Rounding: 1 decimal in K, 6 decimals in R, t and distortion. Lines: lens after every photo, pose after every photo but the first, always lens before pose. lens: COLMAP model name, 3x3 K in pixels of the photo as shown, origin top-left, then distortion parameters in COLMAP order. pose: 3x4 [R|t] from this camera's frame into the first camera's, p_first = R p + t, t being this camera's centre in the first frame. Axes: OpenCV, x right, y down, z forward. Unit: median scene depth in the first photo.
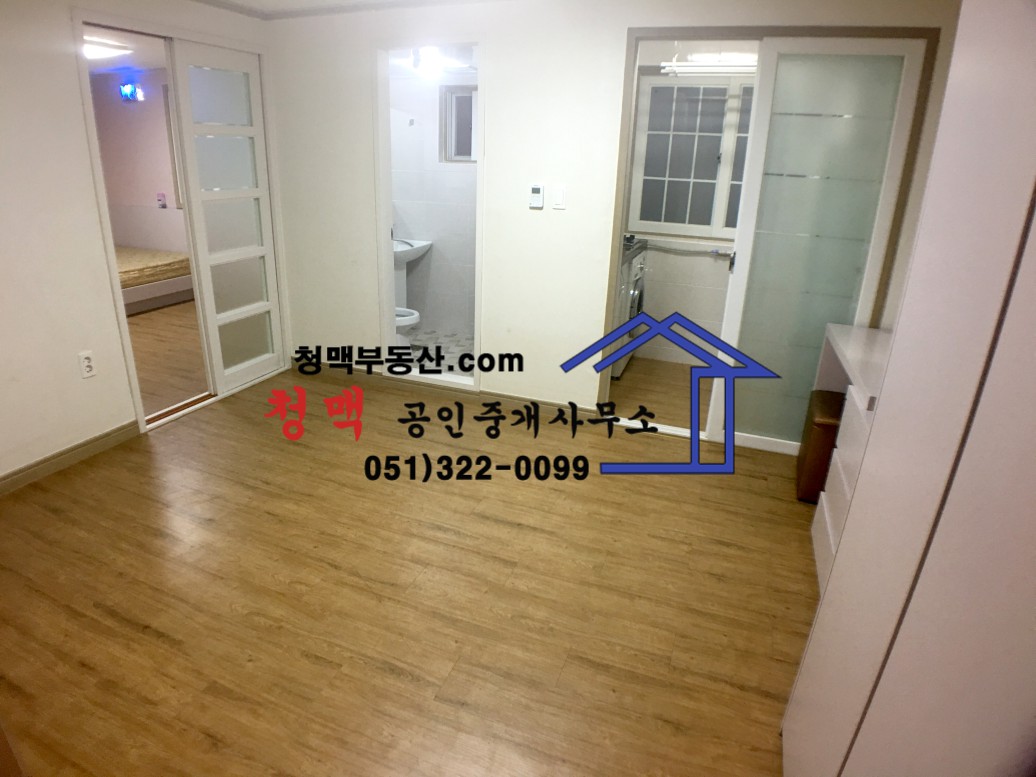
lens RADIAL K [[587.4, 0, 506.4], [0, 587.4, 378.9], [0, 0, 1]] dist [-0.092278, 0.015141]
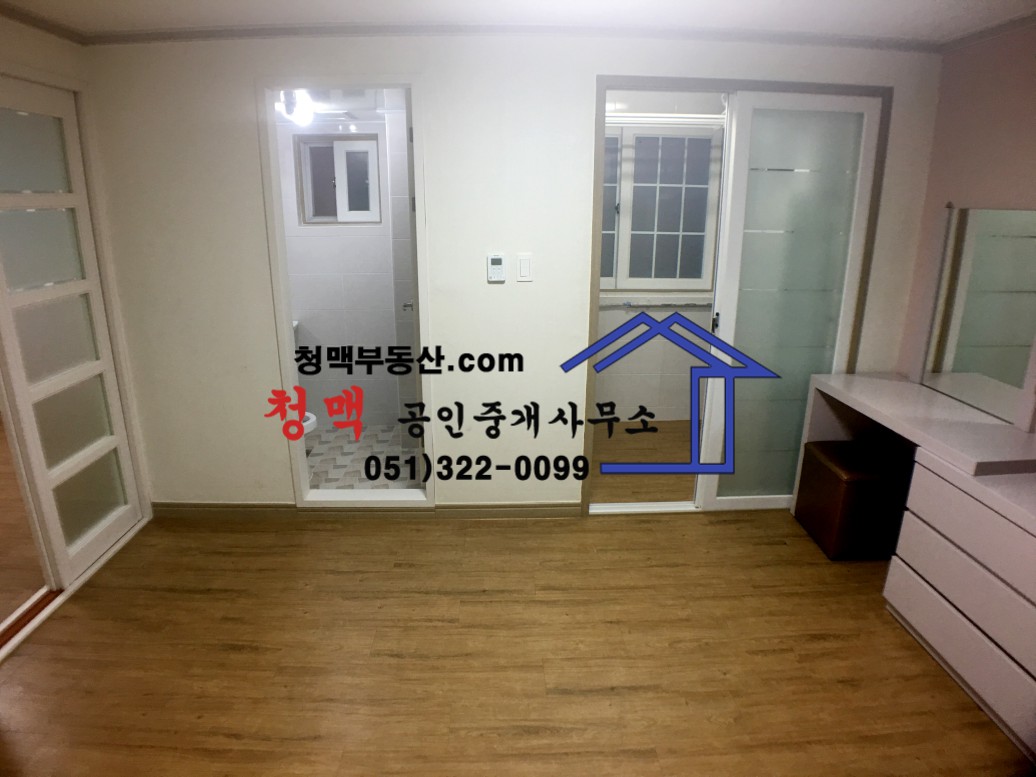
lens RADIAL K [[587.4, 0, 506.4], [0, 587.4, 378.9], [0, 0, 1]] dist [-0.092278, 0.015141]
pose [[0.922065, -0.137108, 0.361936, -0.295732], [0.160390, 0.986436, -0.034926, -0.143195], [-0.352238, 0.090255, 0.931548, 0.259415]]
